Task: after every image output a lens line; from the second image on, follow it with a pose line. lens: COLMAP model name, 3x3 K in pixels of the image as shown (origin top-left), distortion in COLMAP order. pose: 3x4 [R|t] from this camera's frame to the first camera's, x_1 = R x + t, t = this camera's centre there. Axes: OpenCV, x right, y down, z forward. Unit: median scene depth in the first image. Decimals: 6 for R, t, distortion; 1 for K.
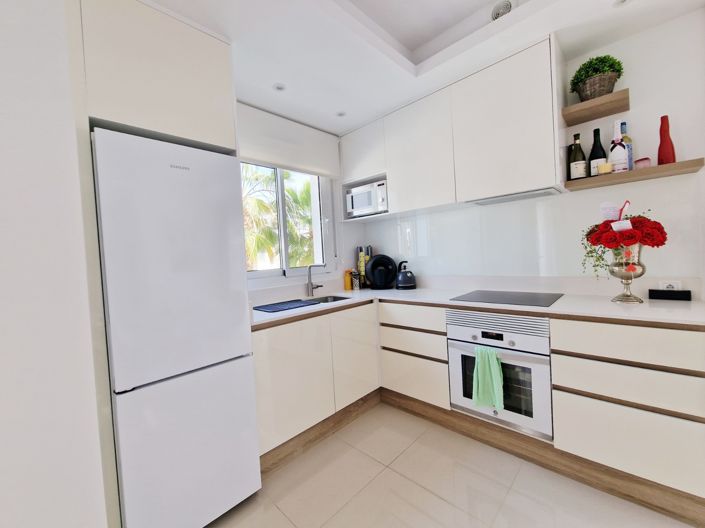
lens RADIAL K [[288.9, 0, 353.0], [0, 288.9, 264.1], [0, 0, 1]] dist [0.000282, -0.002516]
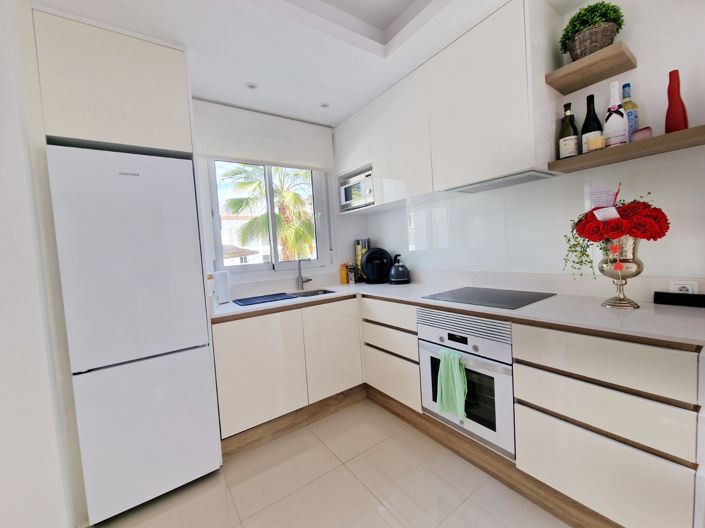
lens RADIAL K [[288.9, 0, 352.5], [0, 288.9, 263.1], [0, 0, 1]] dist [0.000282, -0.002516]
pose [[0.982645, 0.001201, -0.185490, 0.314518], [0.004856, 0.999470, 0.032200, -0.019525], [0.185430, -0.032542, 0.982118, 0.050008]]
